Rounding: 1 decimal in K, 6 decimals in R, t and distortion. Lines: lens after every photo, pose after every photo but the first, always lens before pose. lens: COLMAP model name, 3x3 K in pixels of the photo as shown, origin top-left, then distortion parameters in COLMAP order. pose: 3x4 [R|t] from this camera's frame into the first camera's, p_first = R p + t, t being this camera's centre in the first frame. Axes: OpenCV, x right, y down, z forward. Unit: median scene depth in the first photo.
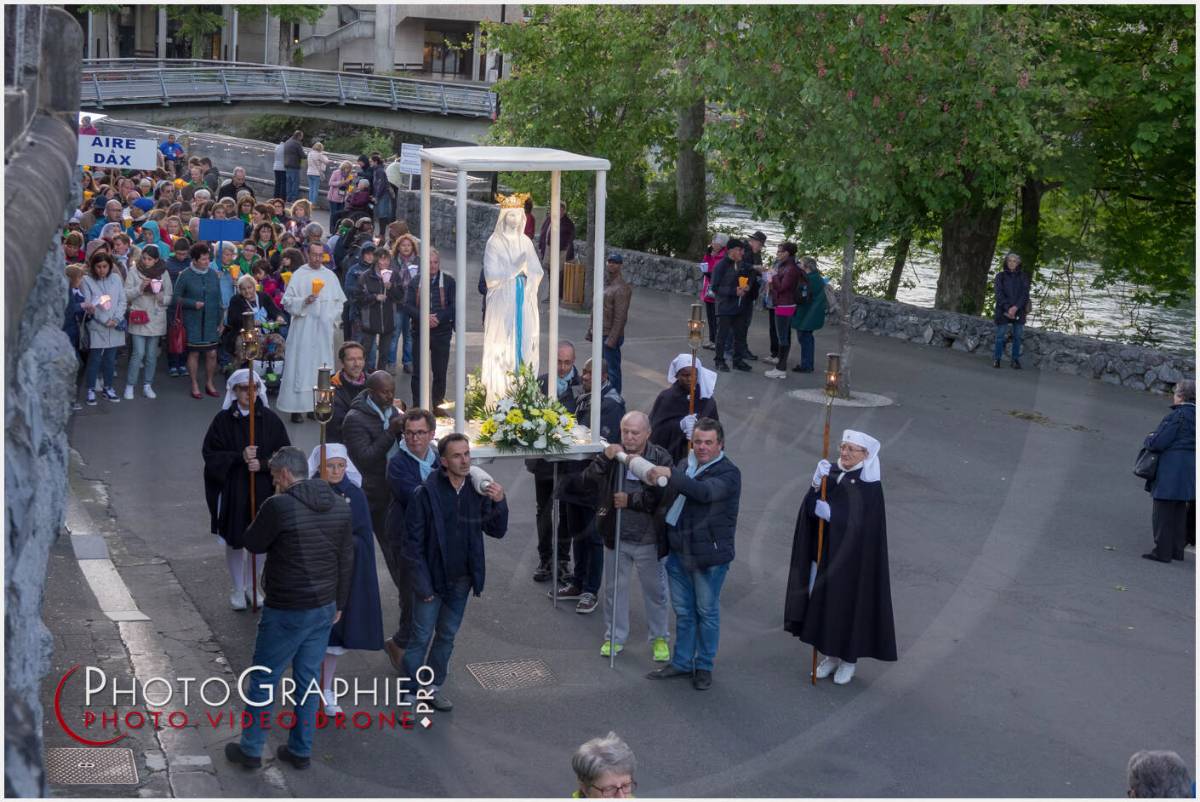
lens RADIAL K [[1920.5, 0, 600.0], [0, 1920.5, 401.0], [0, 0, 1]] dist [-0.007187, 0.021270]
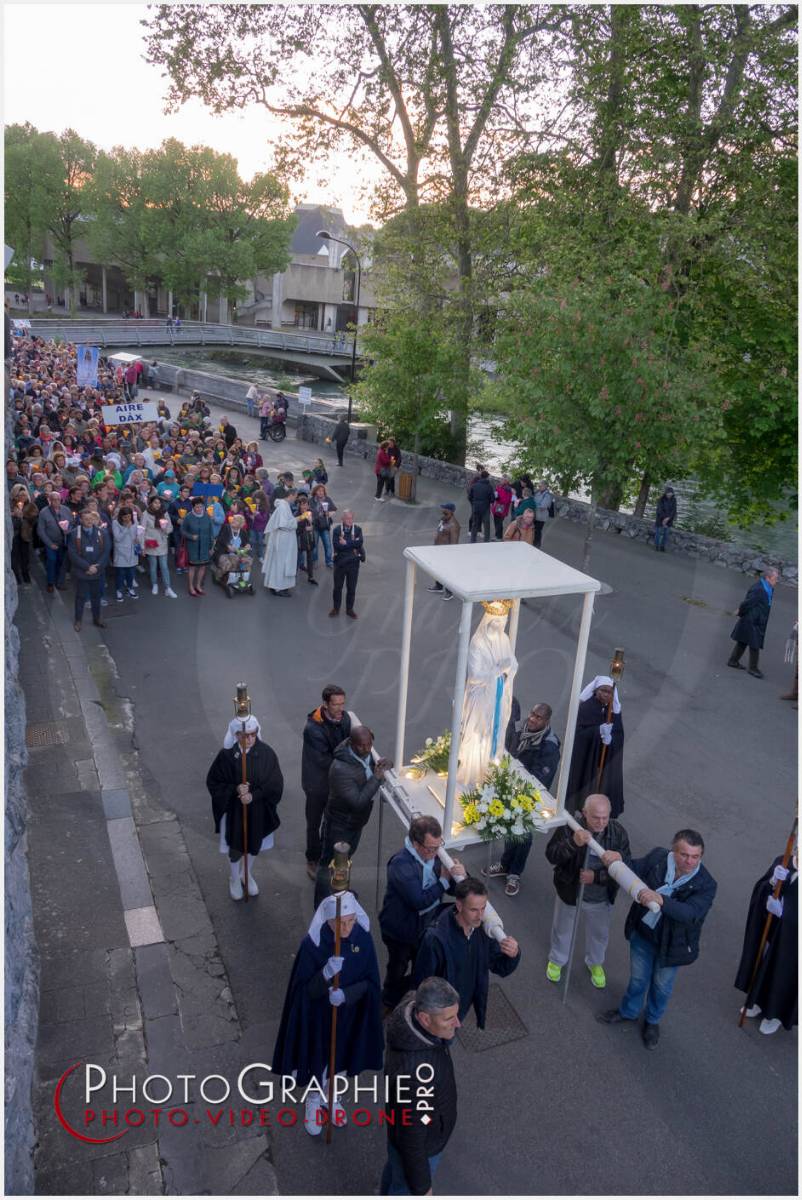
lens RADIAL K [[817.1, 0, 401.0], [0, 817.1, 600.0], [0, 0, 1]] dist [-0.002199, -0.000768]
pose [[0.998650, 0.020082, 0.047911, -0.136096], [-0.027390, 0.987200, 0.157120, -0.199293], [-0.044142, -0.158221, 0.986417, 0.618903]]
